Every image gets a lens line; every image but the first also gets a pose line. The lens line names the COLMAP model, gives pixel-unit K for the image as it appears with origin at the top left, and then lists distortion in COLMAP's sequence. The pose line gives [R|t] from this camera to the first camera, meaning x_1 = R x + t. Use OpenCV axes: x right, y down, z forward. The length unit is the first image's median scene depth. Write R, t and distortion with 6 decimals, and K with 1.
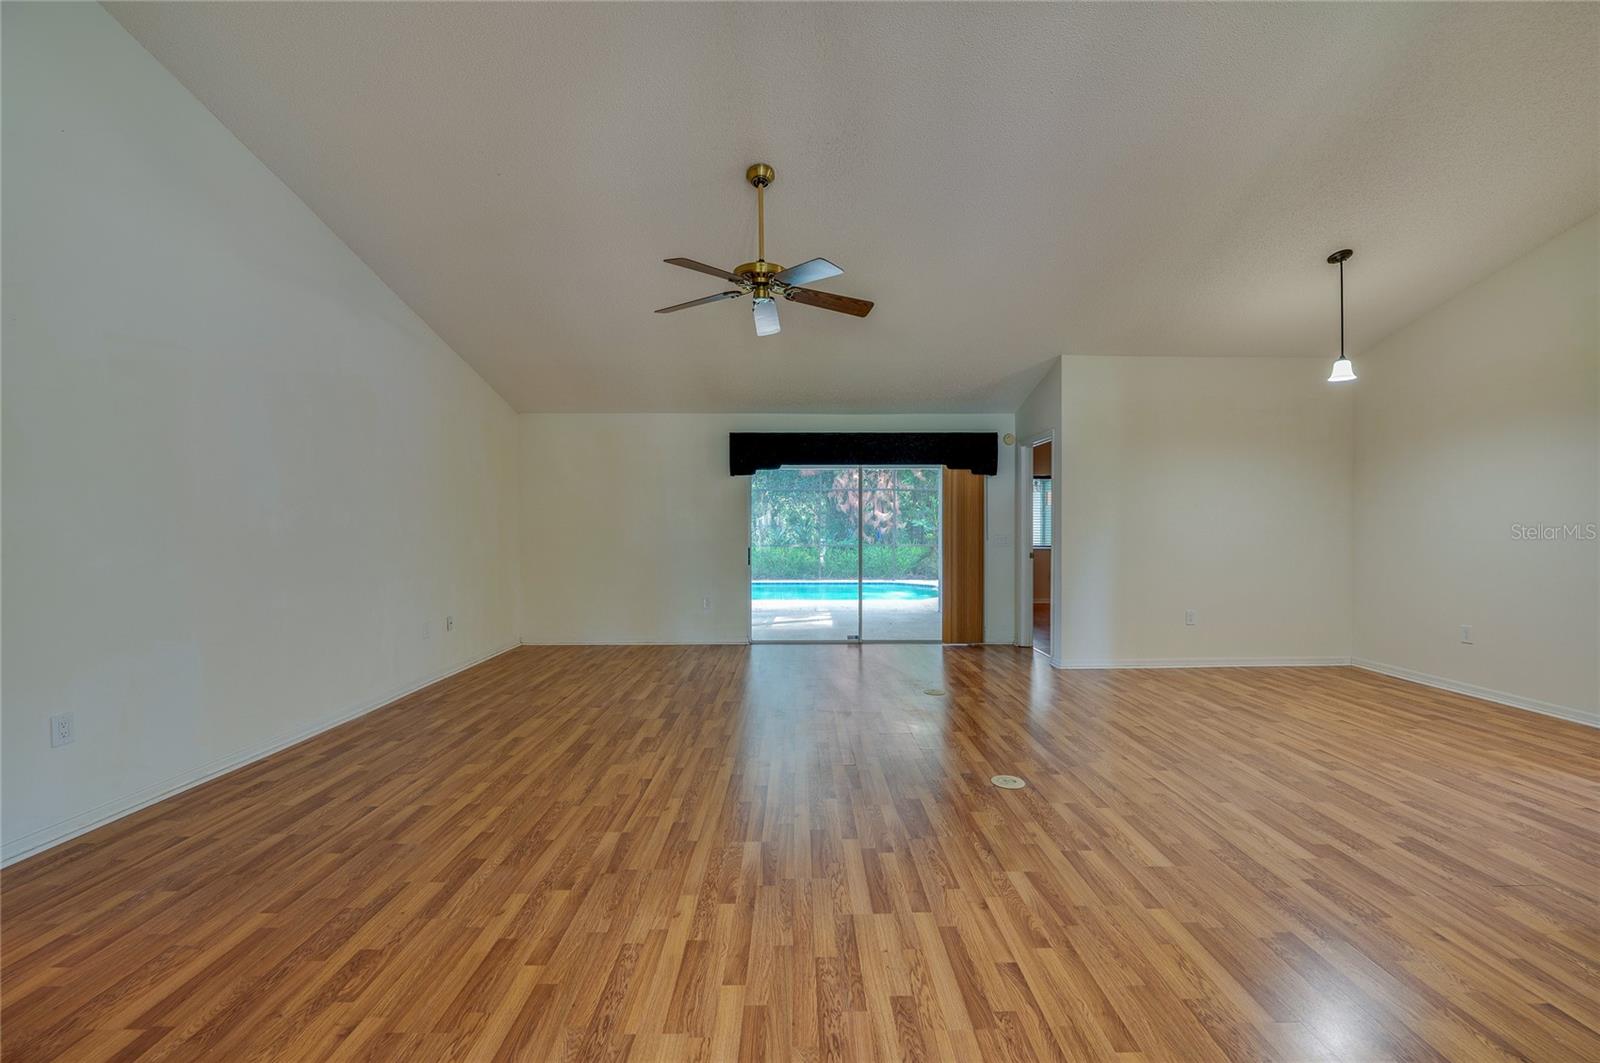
lens RADIAL K [[641.9, 0, 804.5], [0, 641.9, 529.4], [0, 0, 1]] dist [-0.014376, 0.000086]
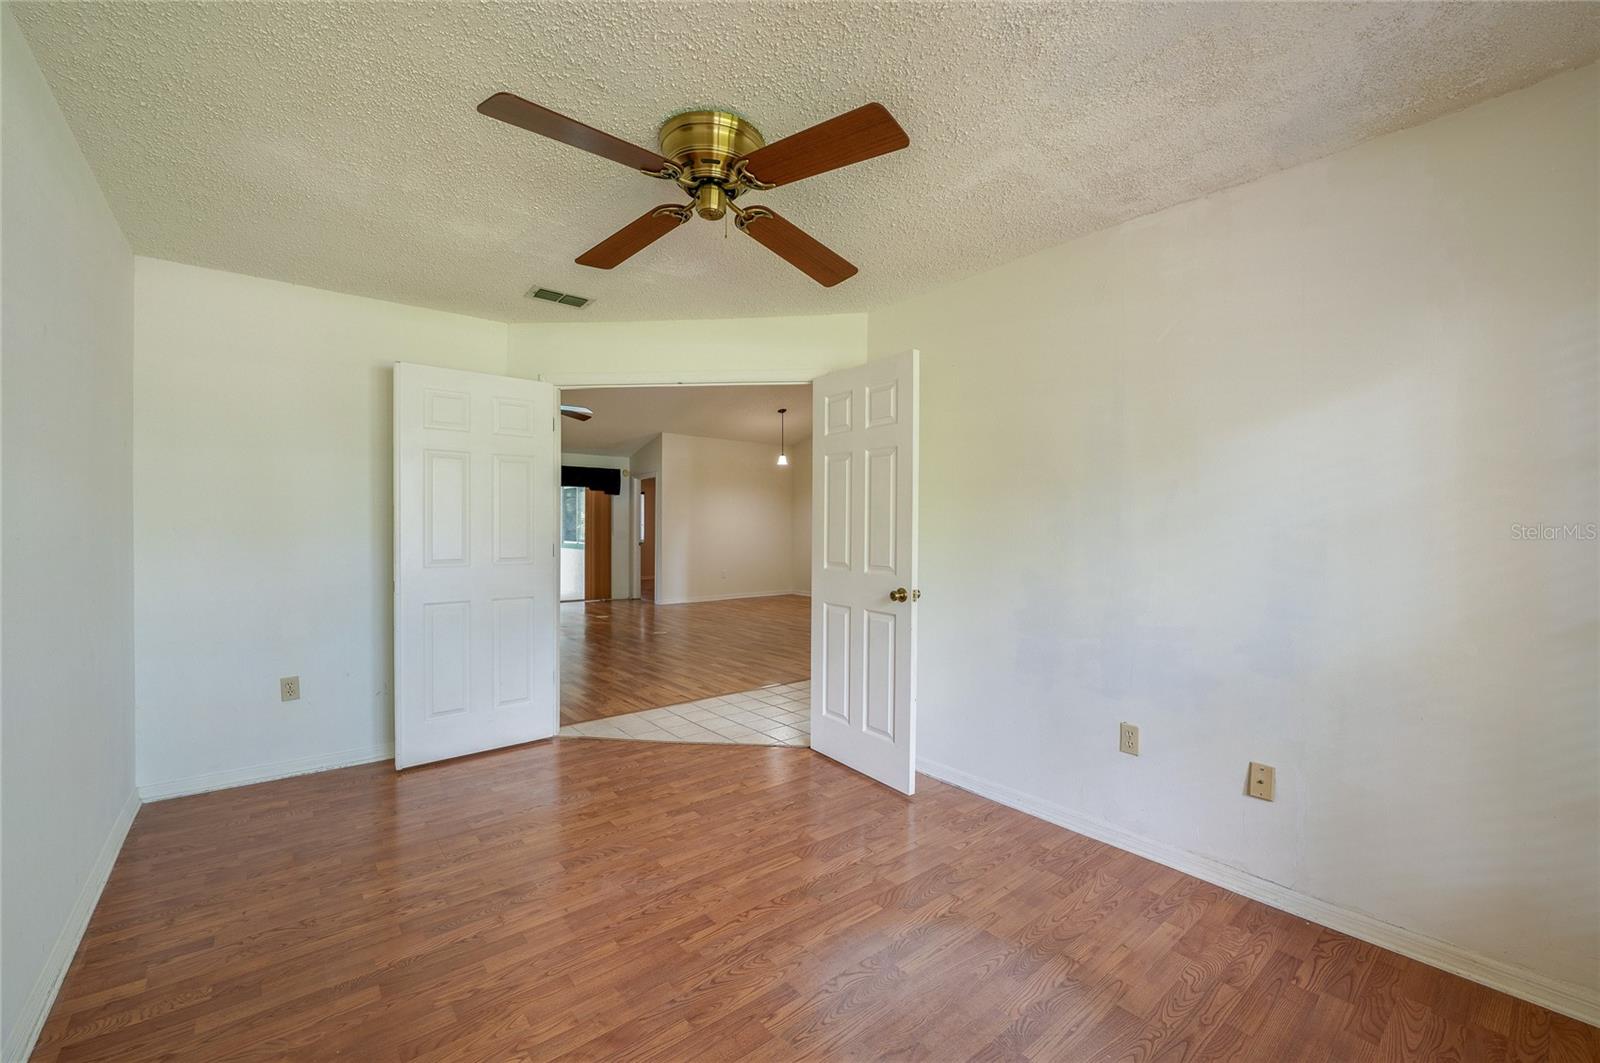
lens RADIAL K [[641.9, 0, 804.5], [0, 641.9, 529.4], [0, 0, 1]] dist [-0.014376, 0.000086]
pose [[0.772549, 0.003963, 0.634943, -0.730832], [-0.001585, 0.999989, -0.004312, 0.017739], [-0.634953, 0.002325, 0.772547, -1.097837]]
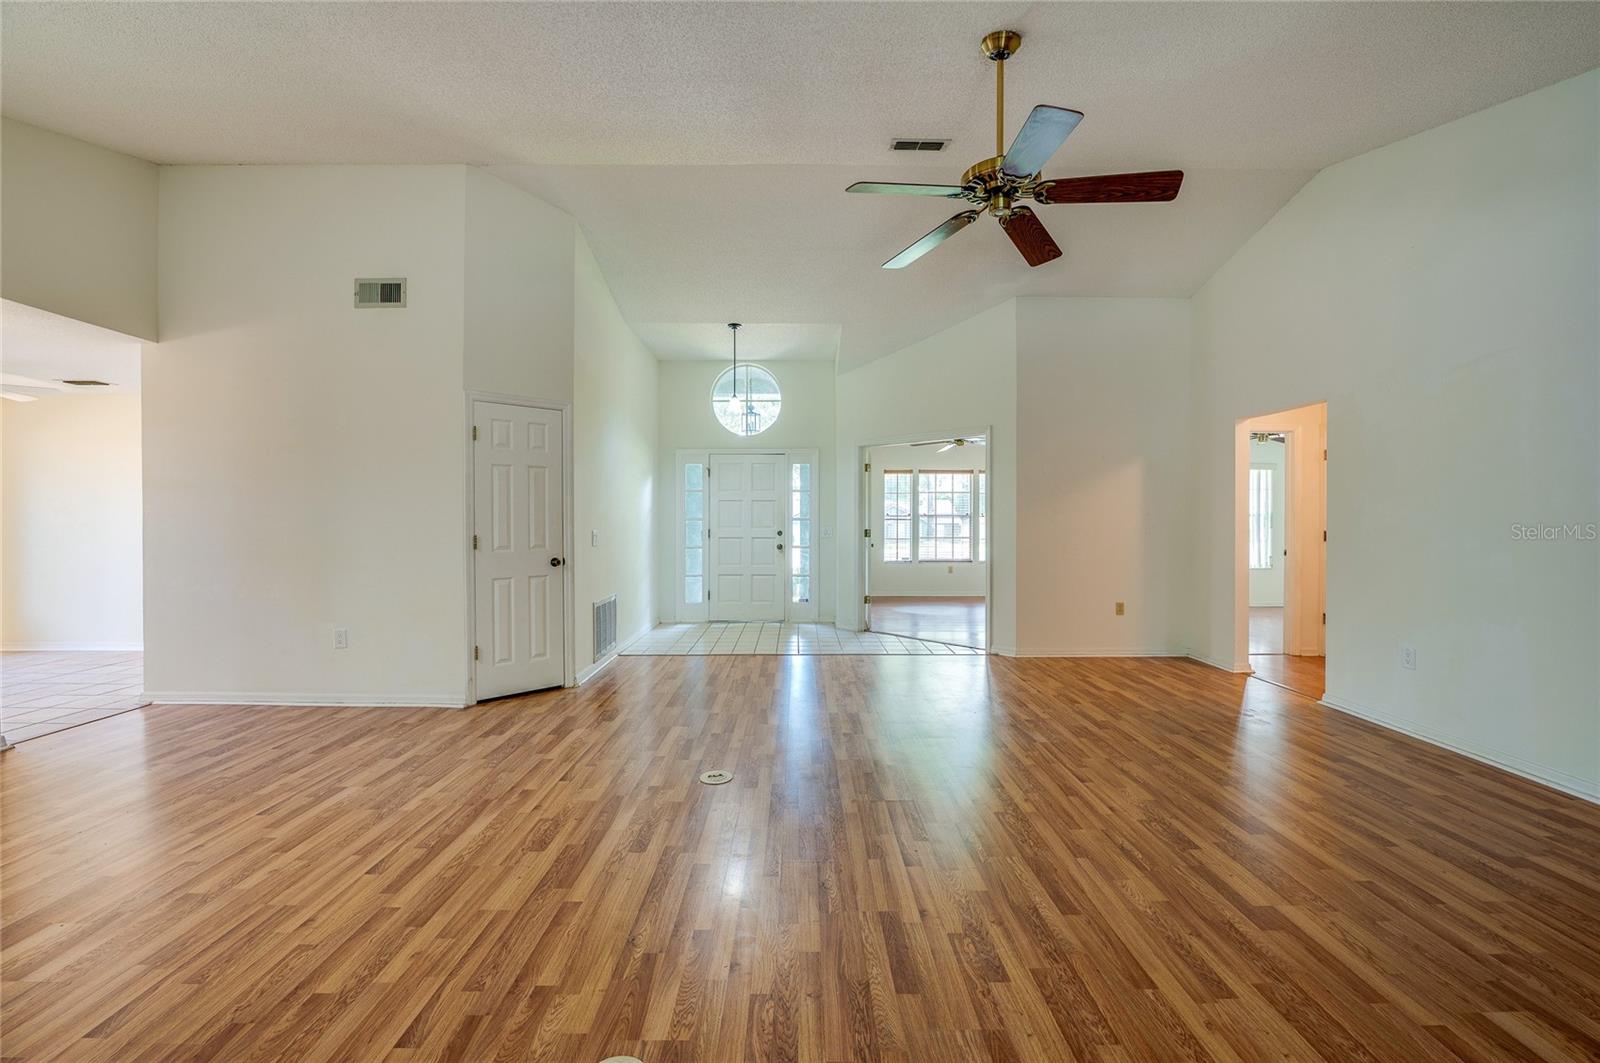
lens RADIAL K [[641.9, 0, 804.5], [0, 641.9, 529.4], [0, 0, 1]] dist [-0.014376, 0.000086]
pose [[-0.999995, 0.000456, 0.002978, 0.164225], [0.000515, 0.999801, 0.019943, -0.008751], [-0.002968, 0.019945, -0.999797, 1.834252]]
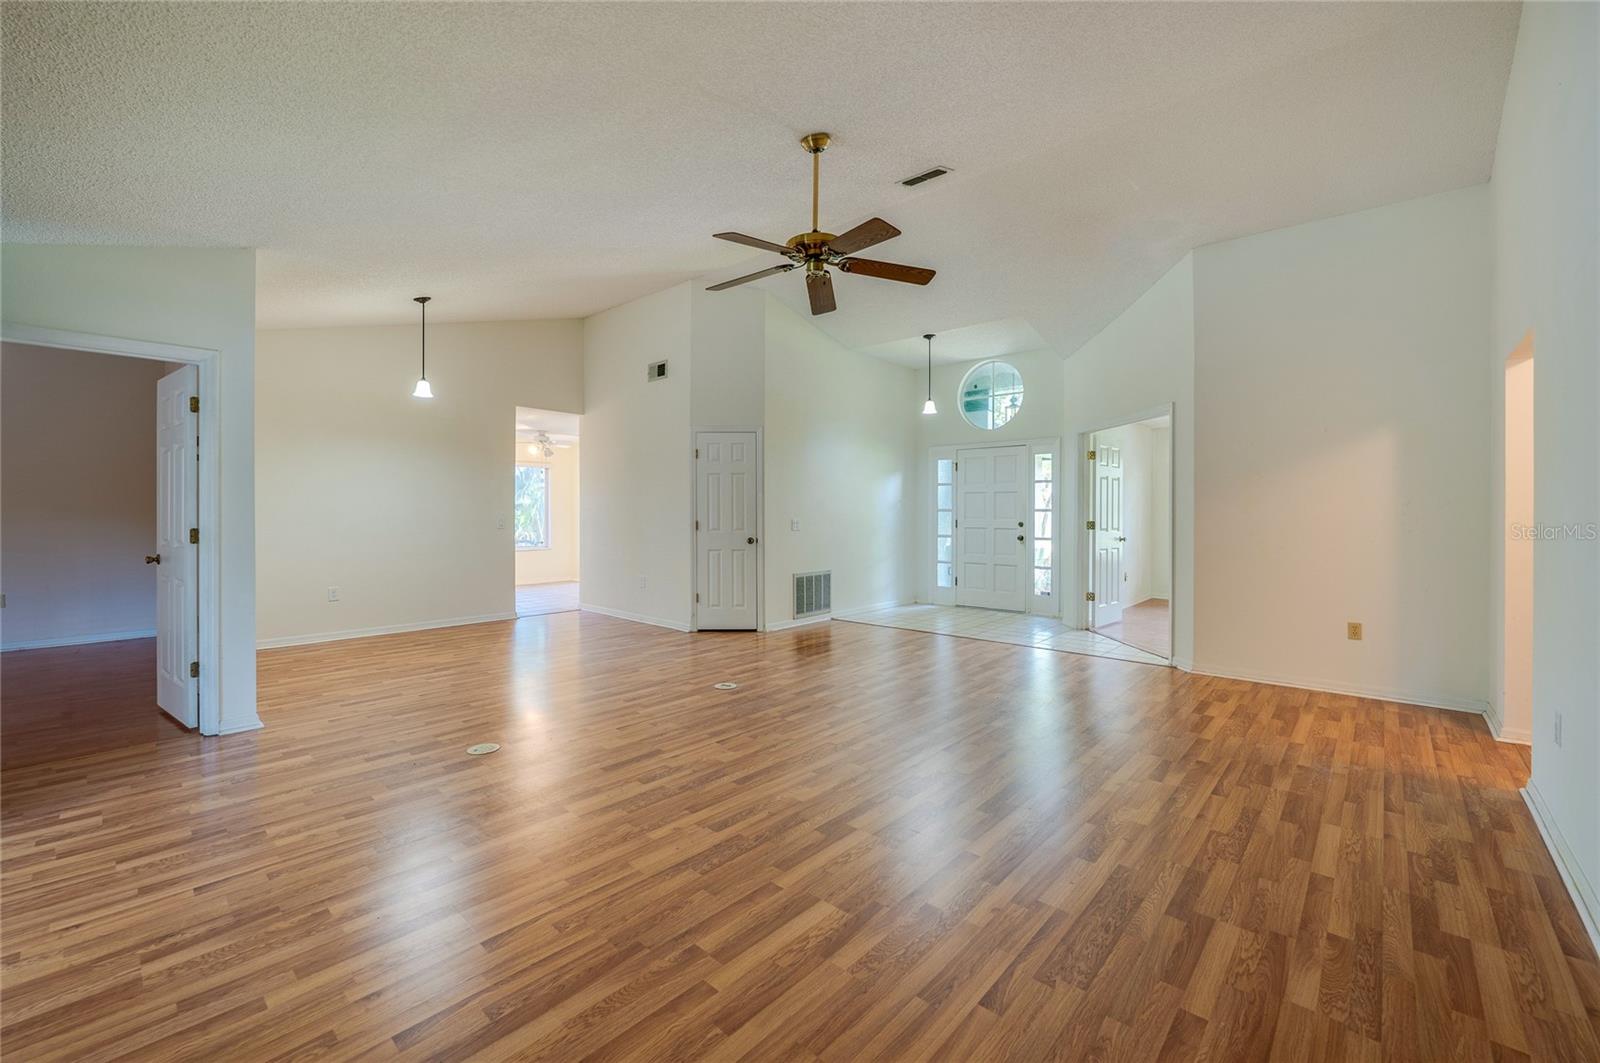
lens RADIAL K [[658.4, 0, 782.0], [0, 658.4, 521.2], [0, 0, 1]] dist [-0.014610, 0.000037]
pose [[-0.728307, -0.011310, 0.685157, -0.736175], [0.002182, 0.999820, 0.018824, -0.006987], [-0.685247, 0.015205, -0.728152, 1.842826]]
